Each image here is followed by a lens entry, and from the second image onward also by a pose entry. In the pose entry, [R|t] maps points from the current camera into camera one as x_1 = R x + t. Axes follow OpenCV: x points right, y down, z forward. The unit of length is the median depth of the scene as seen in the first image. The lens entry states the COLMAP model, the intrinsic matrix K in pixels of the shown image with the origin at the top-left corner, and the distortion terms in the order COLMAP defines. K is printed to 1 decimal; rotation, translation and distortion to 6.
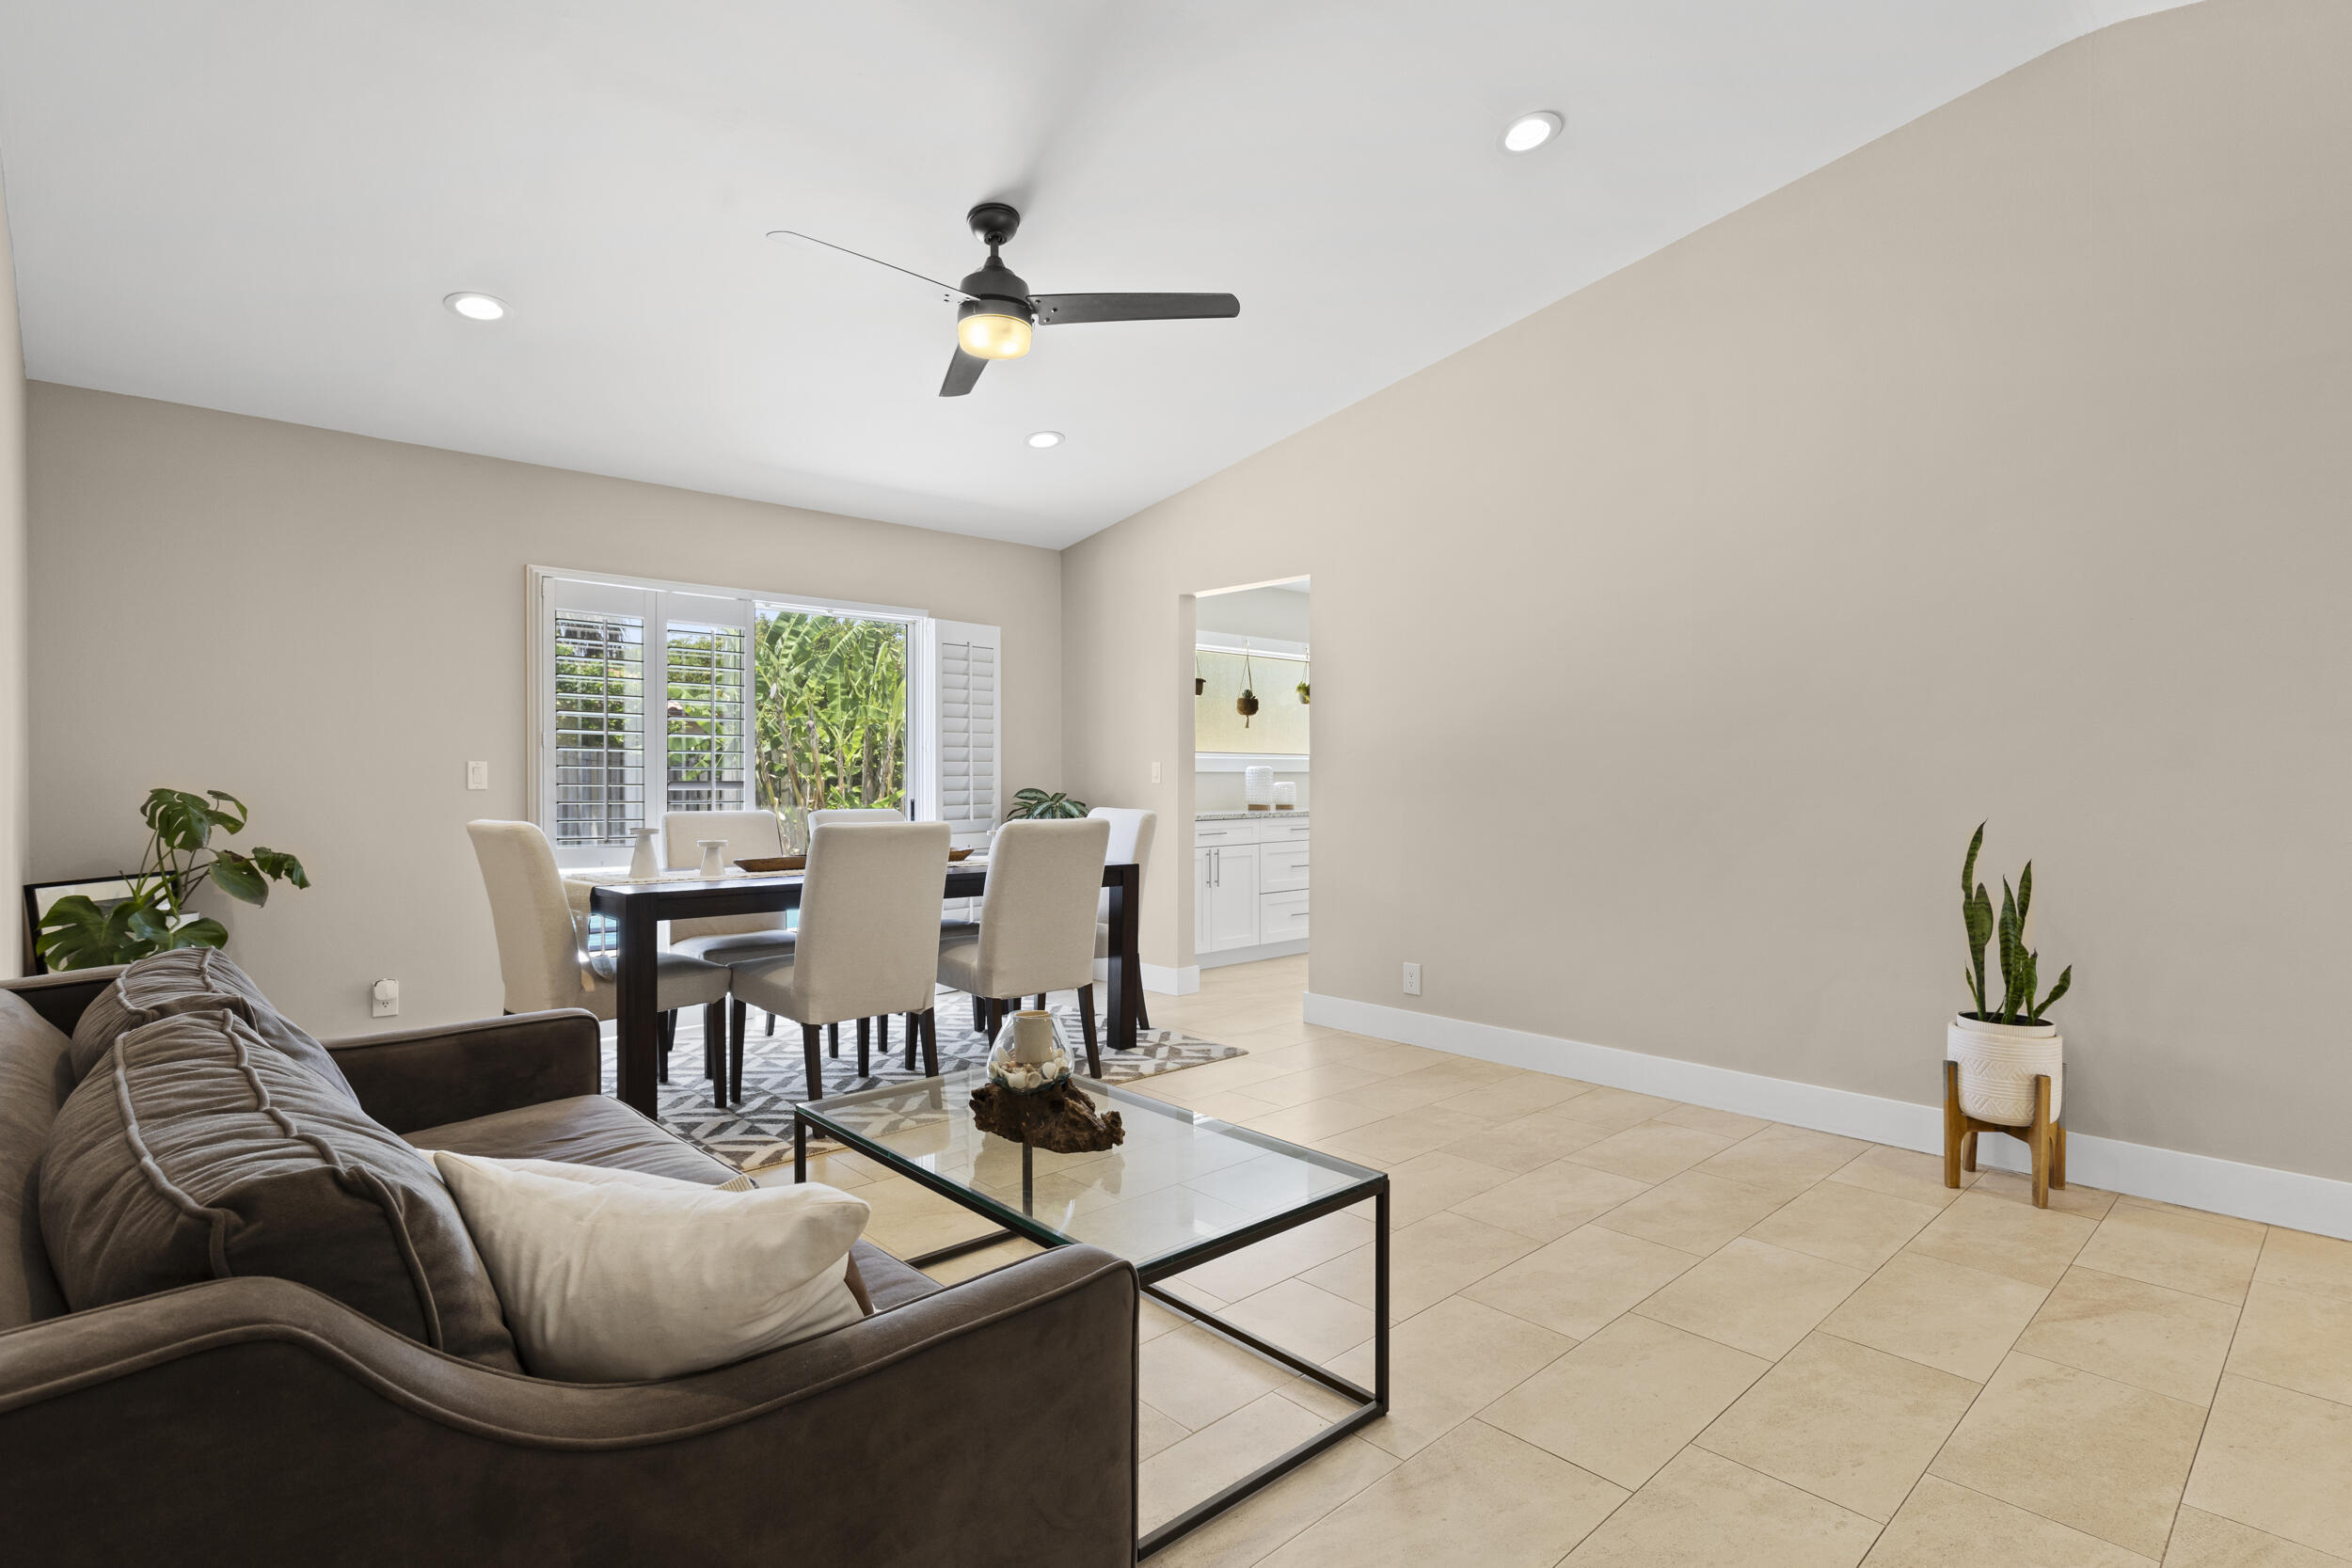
lens RADIAL K [[1151.6, 0, 1181.9], [0, 1151.6, 801.0], [0, 0, 1]] dist [0.003445, -0.000273]
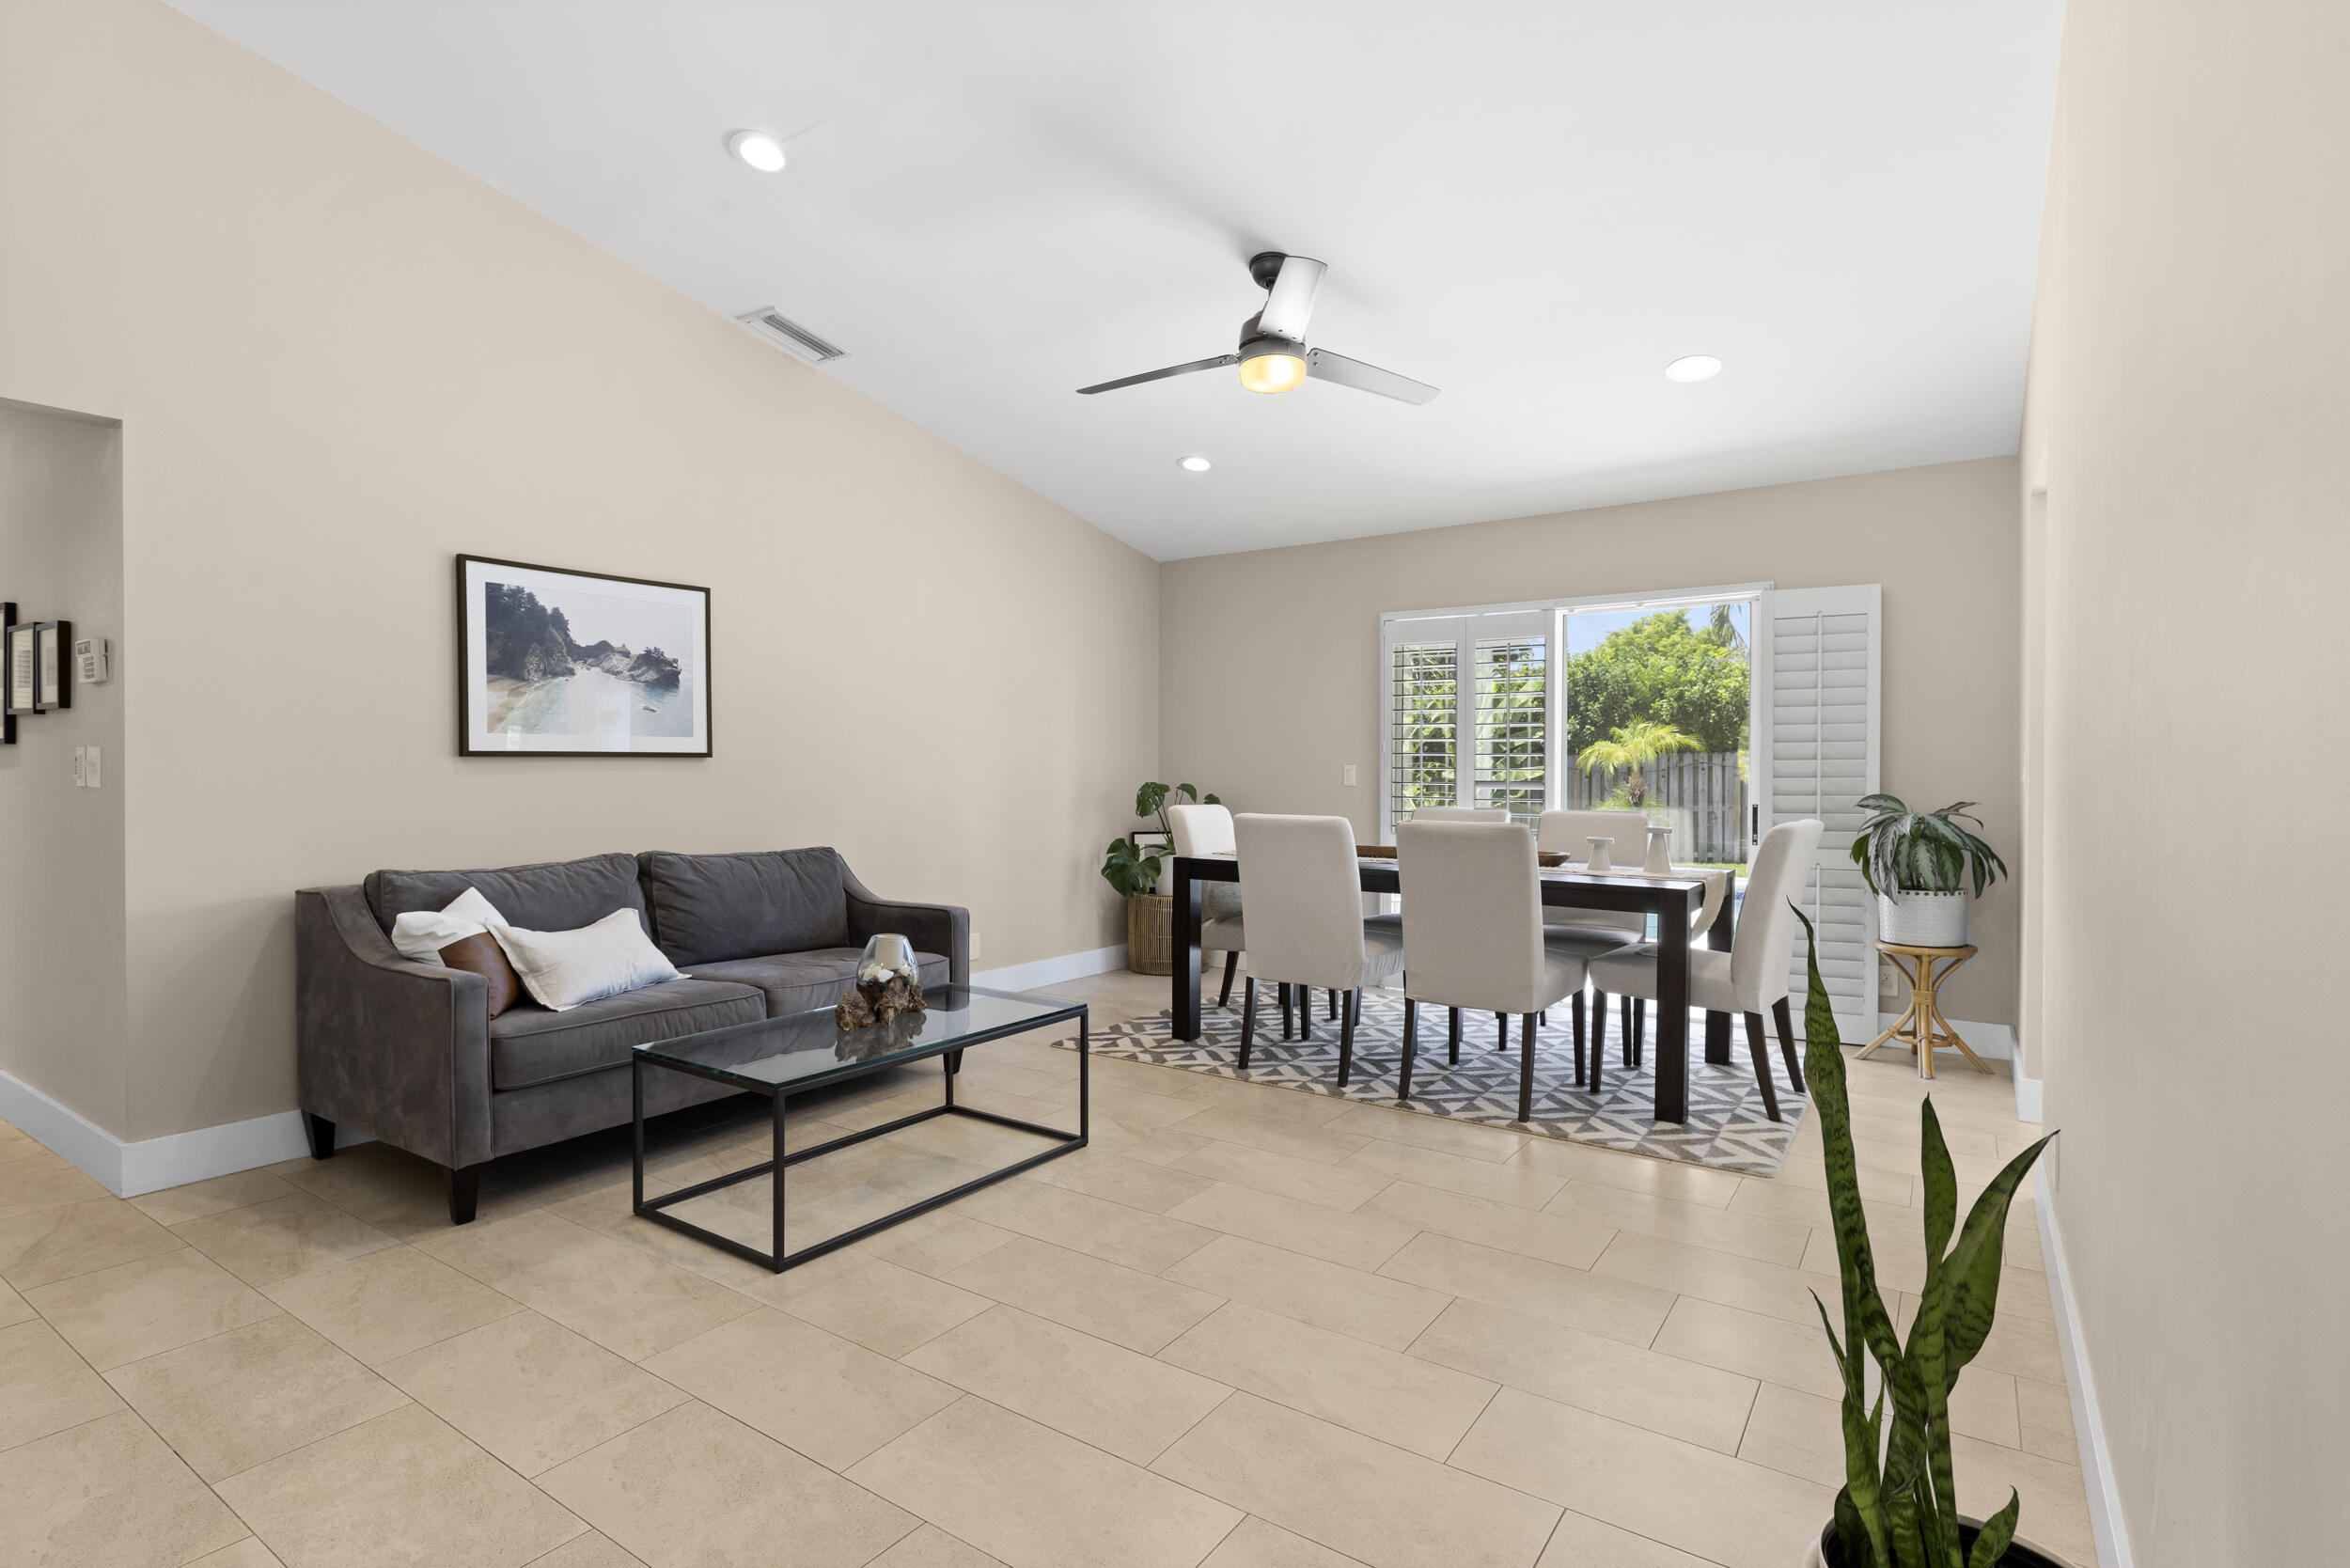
lens RADIAL K [[1150.8, 0, 1170.2], [0, 1150.8, 800.9], [0, 0, 1]] dist [0.003445, -0.000273]
pose [[0.202758, 0.021778, -0.978987, 0.586050], [-0.026307, 0.999513, 0.016786, -0.008085], [0.978876, 0.022351, 0.203232, 0.451903]]
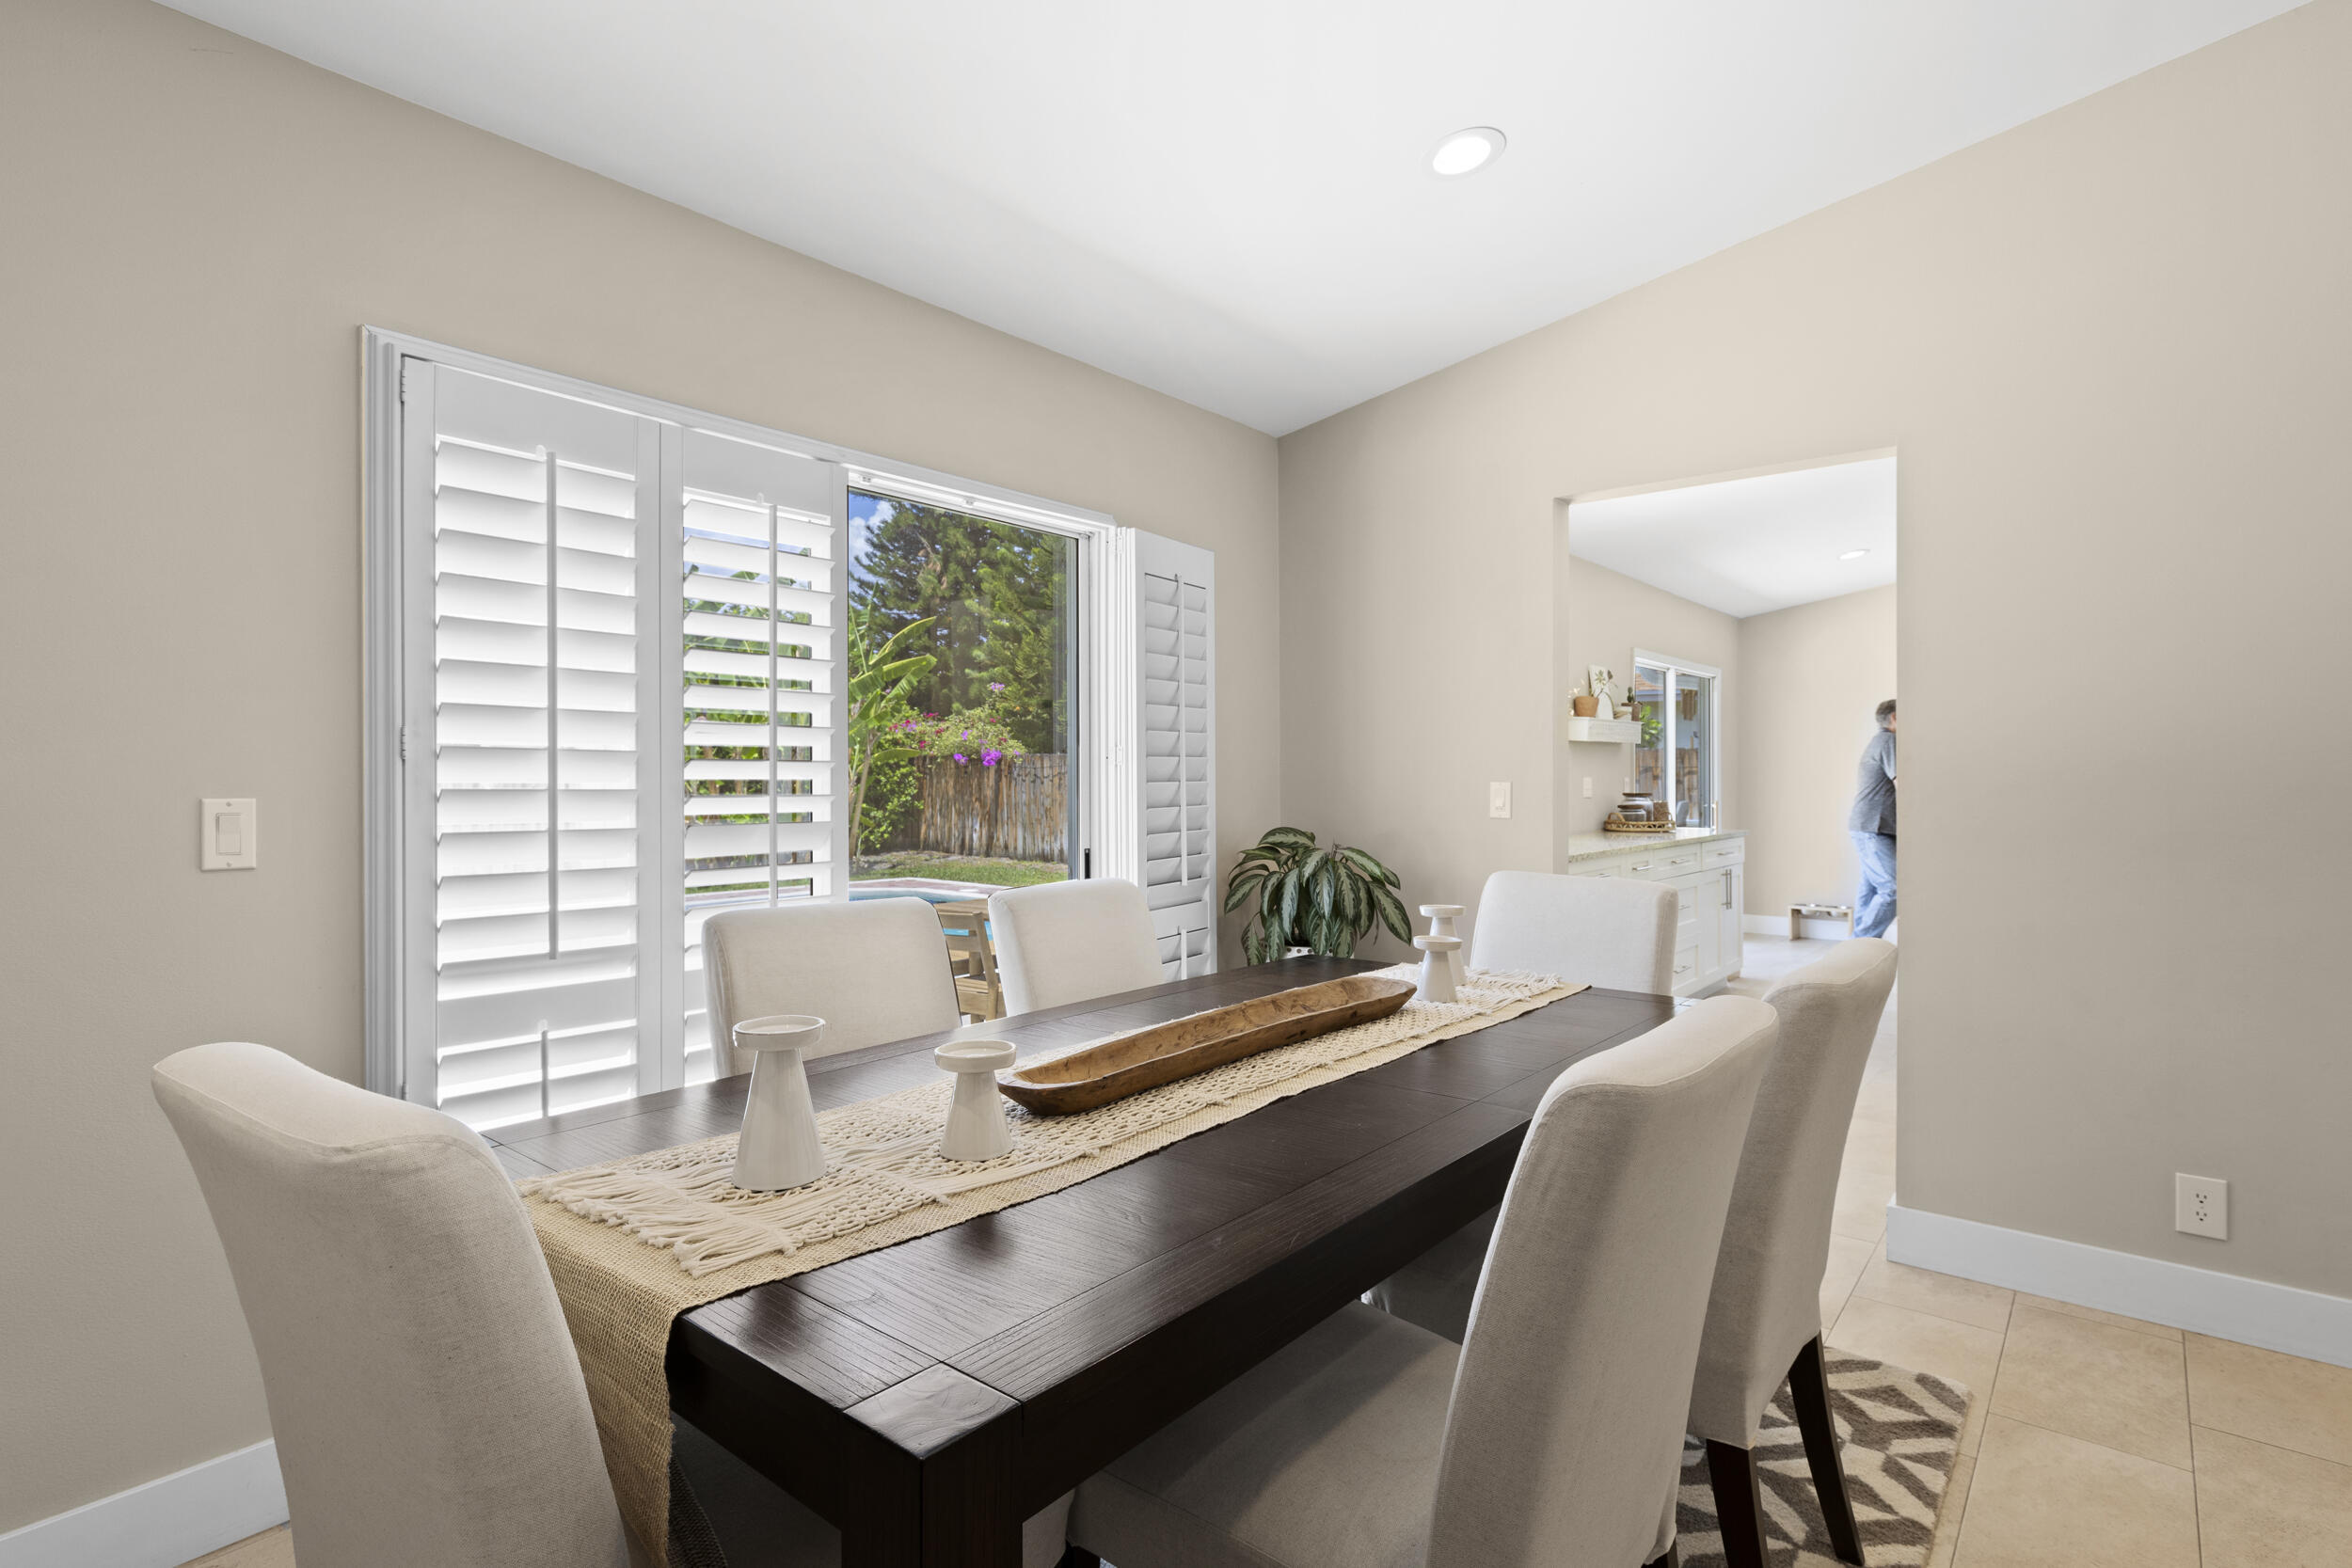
lens RADIAL K [[1151.6, 0, 1167.6], [0, 1151.6, 764.5], [0, 0, 1]] dist [0.003445, -0.000273]
pose [[0.993276, -0.003106, 0.115729, -0.293893], [0.007206, 0.999360, -0.035026, -0.025860], [-0.115546, 0.035625, 0.992663, 0.495979]]
